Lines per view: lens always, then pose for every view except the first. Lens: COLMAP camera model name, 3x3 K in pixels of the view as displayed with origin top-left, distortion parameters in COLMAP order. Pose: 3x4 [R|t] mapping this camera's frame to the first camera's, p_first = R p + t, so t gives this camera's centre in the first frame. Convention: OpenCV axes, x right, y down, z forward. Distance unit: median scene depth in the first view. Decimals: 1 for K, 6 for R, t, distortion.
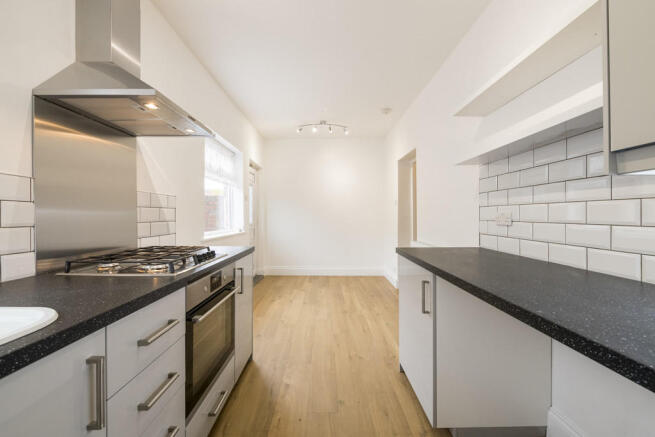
lens RADIAL K [[252.9, 0, 327.5], [0, 252.9, 218.5], [0, 0, 1]] dist [0.000269, -0.000147]
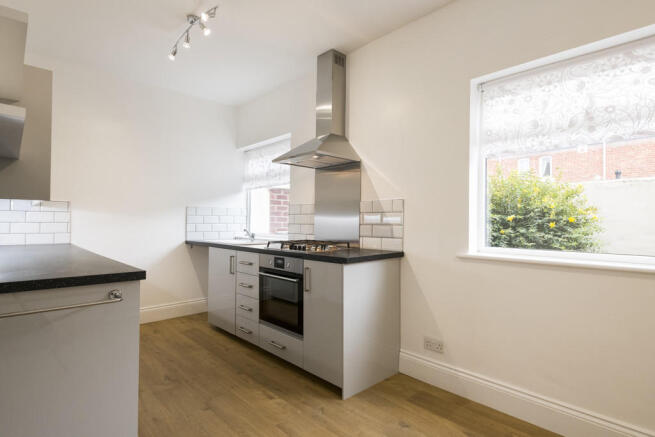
lens RADIAL K [[332.7, 0, 327.5], [0, 332.7, 218.5], [0, 0, 1]] dist [-0.001201, 0.000018]
pose [[-0.732855, -0.010889, -0.680298, 0.506228], [-0.007880, 0.999941, -0.007517, -0.003787], [0.680340, -0.000149, -0.732897, 1.922418]]
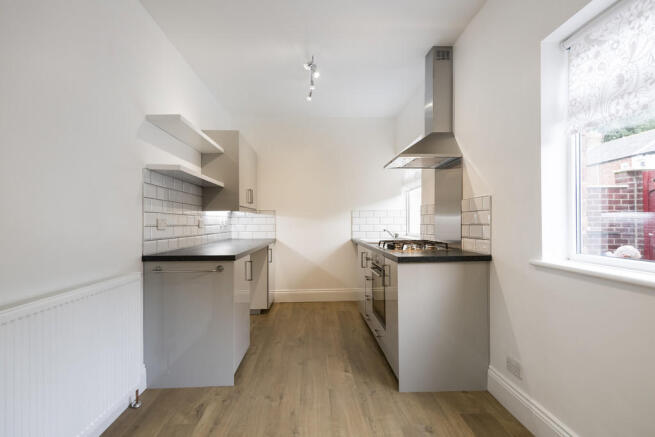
lens RADIAL K [[335.2, 0, 327.5], [0, 335.2, 218.5], [0, 0, 1]] dist [0.002205, -0.000206]
pose [[-0.999478, 0.008033, -0.031290, -0.031881], [0.008270, 0.999938, -0.007474, -0.008615], [0.031228, -0.007729, -0.999482, 2.332912]]
